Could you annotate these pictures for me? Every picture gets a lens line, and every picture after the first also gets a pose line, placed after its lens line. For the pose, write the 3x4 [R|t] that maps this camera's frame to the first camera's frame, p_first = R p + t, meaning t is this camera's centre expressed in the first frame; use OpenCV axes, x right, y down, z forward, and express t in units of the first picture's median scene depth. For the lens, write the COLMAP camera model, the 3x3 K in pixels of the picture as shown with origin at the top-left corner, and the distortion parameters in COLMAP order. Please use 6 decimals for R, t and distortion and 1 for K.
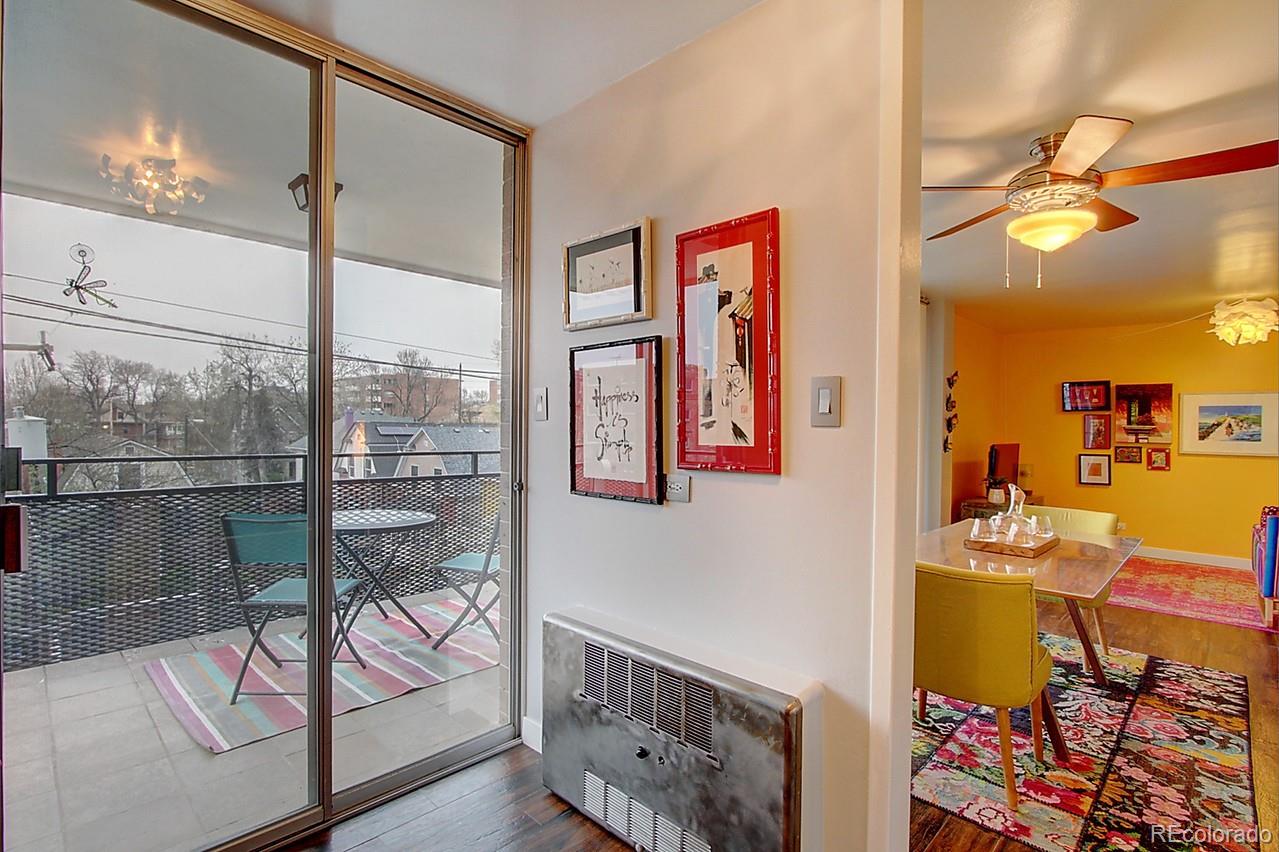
lens RADIAL K [[606.3, 0, 625.5], [0, 606.3, 427.8], [0, 0, 1]] dist [-0.022220, 0.004484]
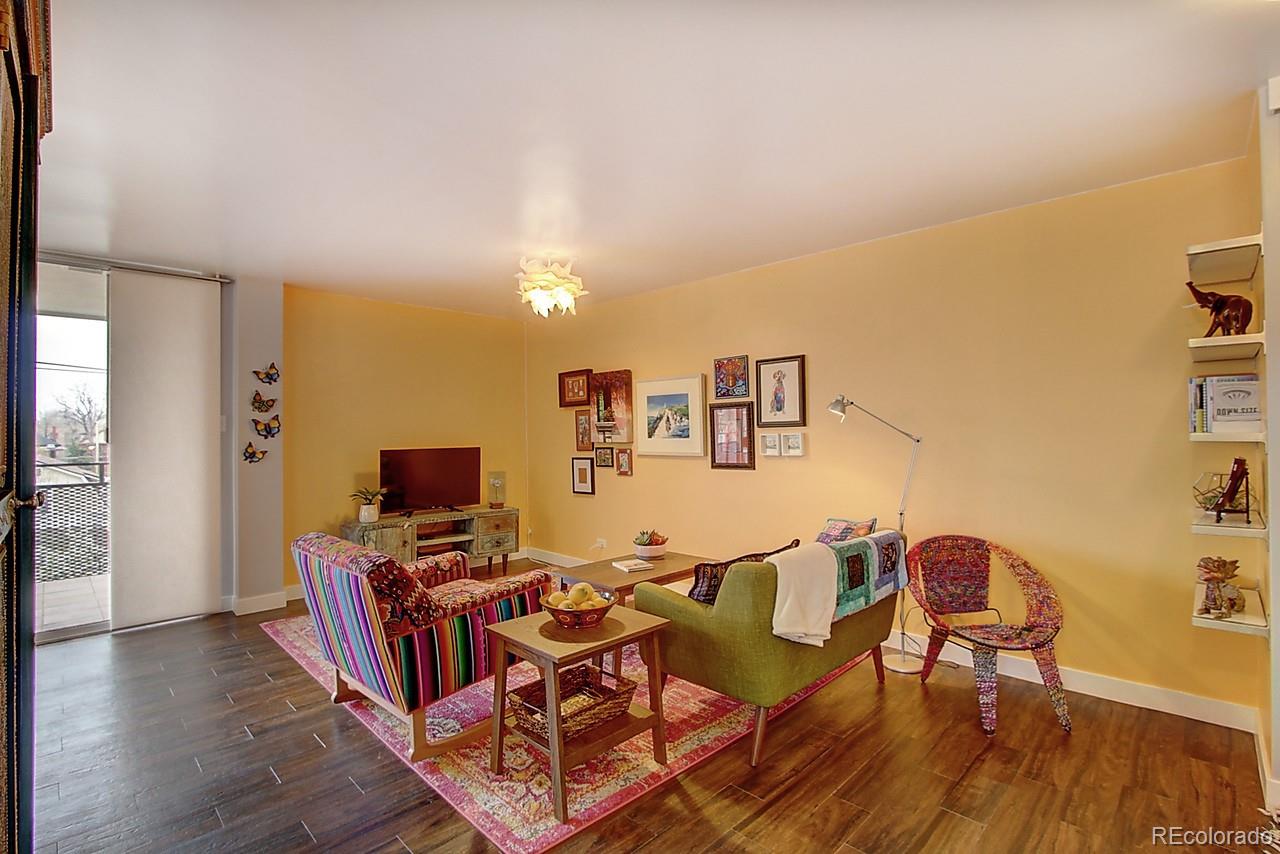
lens RADIAL K [[606.8, 0, 643.2], [0, 606.8, 425.7], [0, 0, 1]] dist [-0.022220, 0.004484]
pose [[0.999177, -0.029143, -0.028208, 2.154744], [0.028813, 0.999512, -0.012029, 0.030371], [0.028545, 0.011207, 0.999530, 0.383310]]
